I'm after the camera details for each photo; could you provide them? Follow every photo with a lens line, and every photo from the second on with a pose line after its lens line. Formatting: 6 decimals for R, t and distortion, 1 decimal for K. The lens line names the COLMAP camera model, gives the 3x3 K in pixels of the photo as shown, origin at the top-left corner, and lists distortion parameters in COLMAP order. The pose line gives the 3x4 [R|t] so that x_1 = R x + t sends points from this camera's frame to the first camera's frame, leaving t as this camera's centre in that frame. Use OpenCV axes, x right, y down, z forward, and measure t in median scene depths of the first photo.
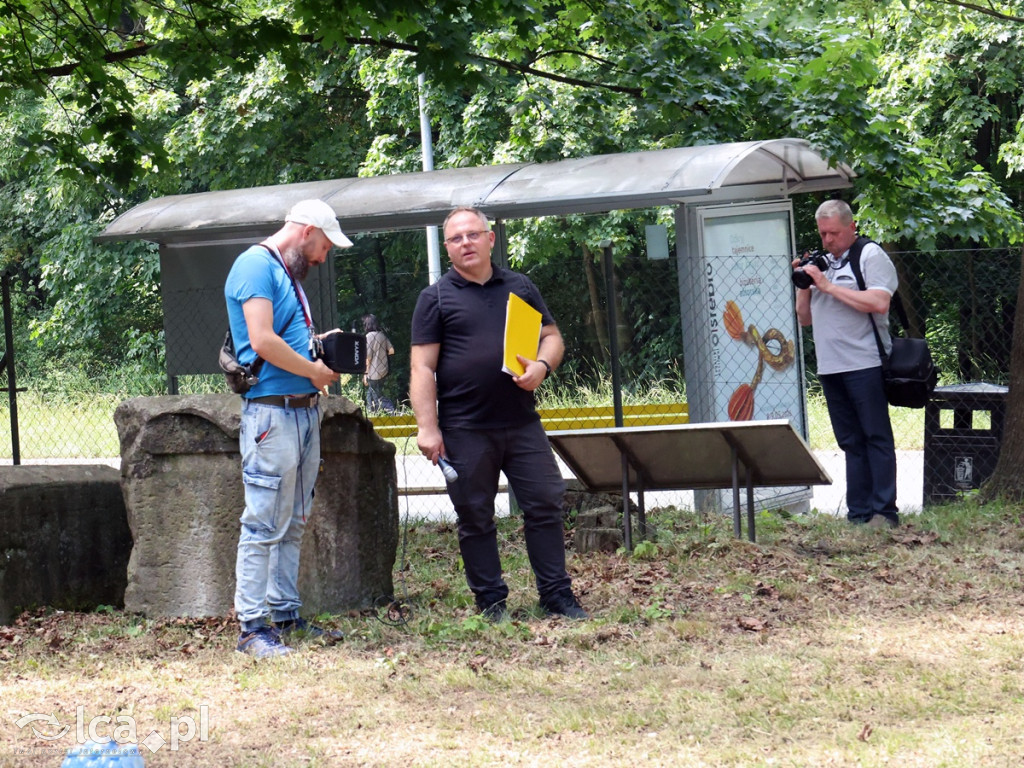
lens RADIAL K [[2356.3, 0, 512.0], [0, 2356.3, 384.0], [0, 0, 1]] dist [-0.033520, 0.436657]
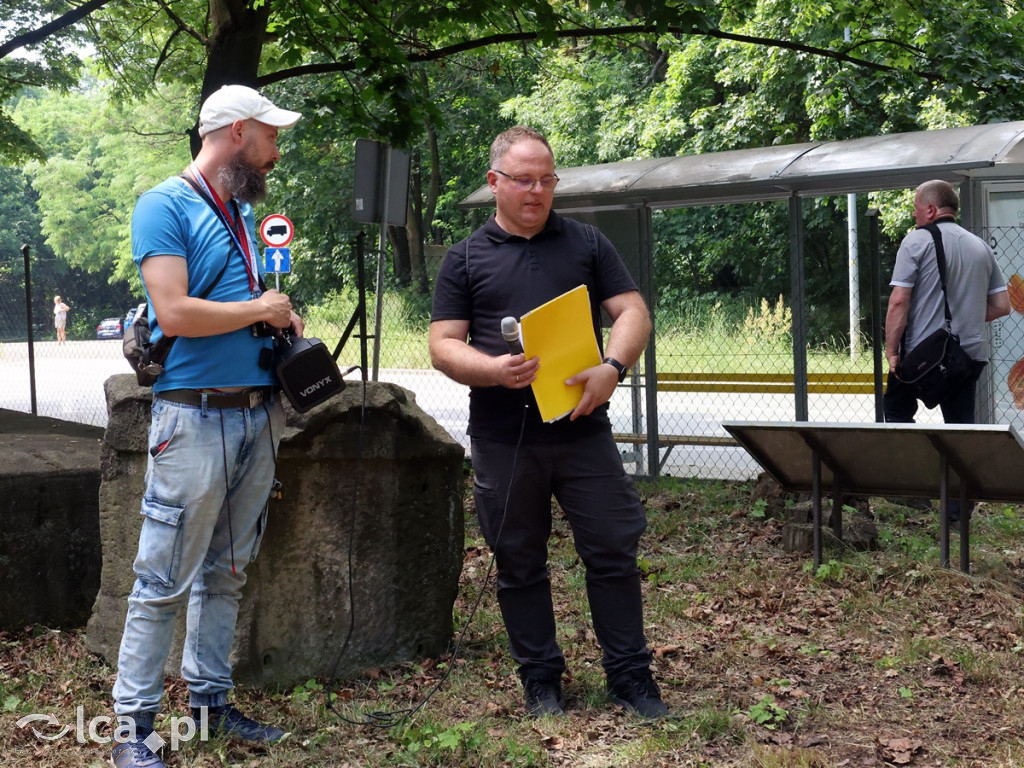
lens RADIAL K [[1716.6, 0, 513.7], [0, 1716.6, 401.7], [0, 0, 1]] dist [-0.017247, -0.070652]
pose [[0.975101, 0.043104, -0.217534, 0.088804], [-0.033746, 0.998346, 0.046552, -0.015613], [0.219180, -0.038052, 0.974942, 0.454256]]
